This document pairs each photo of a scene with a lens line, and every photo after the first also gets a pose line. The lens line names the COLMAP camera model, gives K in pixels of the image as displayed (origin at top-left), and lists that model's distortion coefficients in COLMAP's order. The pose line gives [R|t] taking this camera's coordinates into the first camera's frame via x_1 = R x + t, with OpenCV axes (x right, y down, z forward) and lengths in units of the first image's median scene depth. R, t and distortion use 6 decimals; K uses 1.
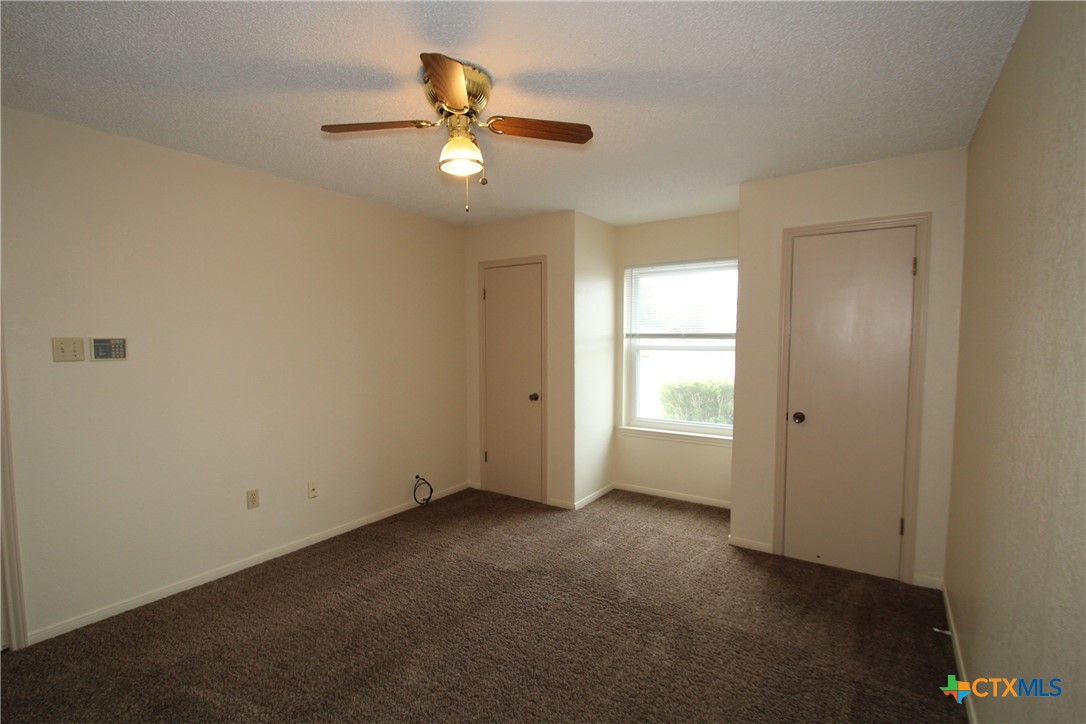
lens RADIAL K [[506.7, 0, 536.7], [0, 506.7, 371.7], [0, 0, 1]] dist [0.003498, -0.013543]
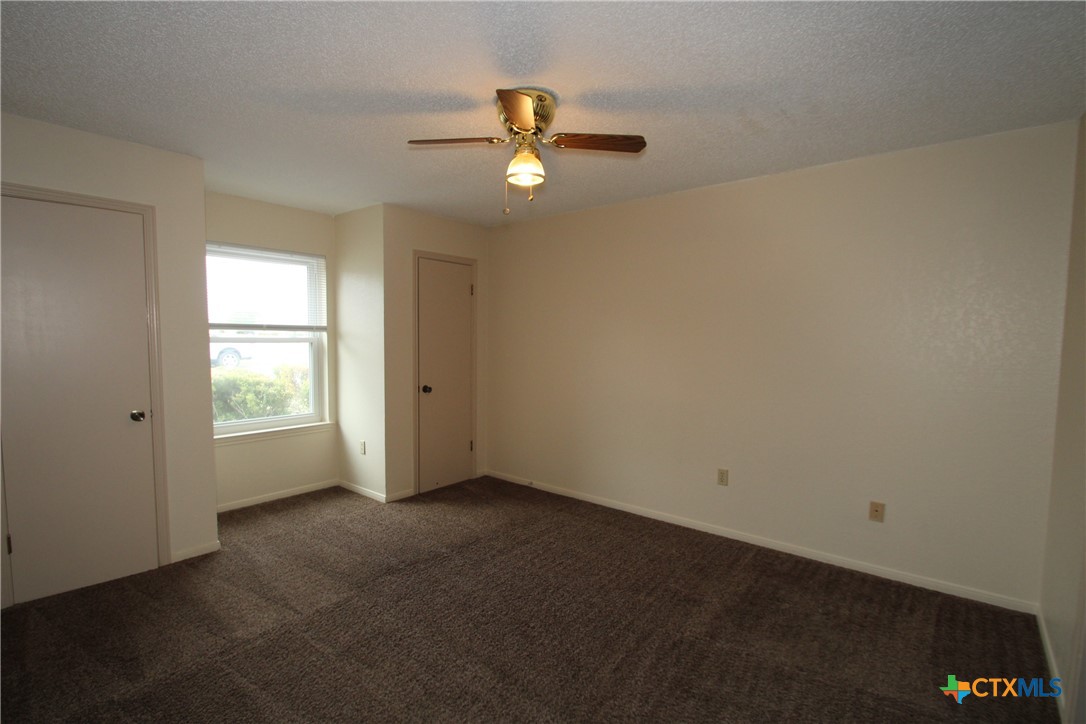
lens RADIAL K [[506.7, 0, 536.7], [0, 506.7, 371.7], [0, 0, 1]] dist [0.003498, -0.013543]
pose [[0.105033, -0.070782, 0.991947, -0.785875], [0.053380, 0.996427, 0.065450, -0.030153], [-0.993035, 0.046076, 0.108436, 0.527199]]
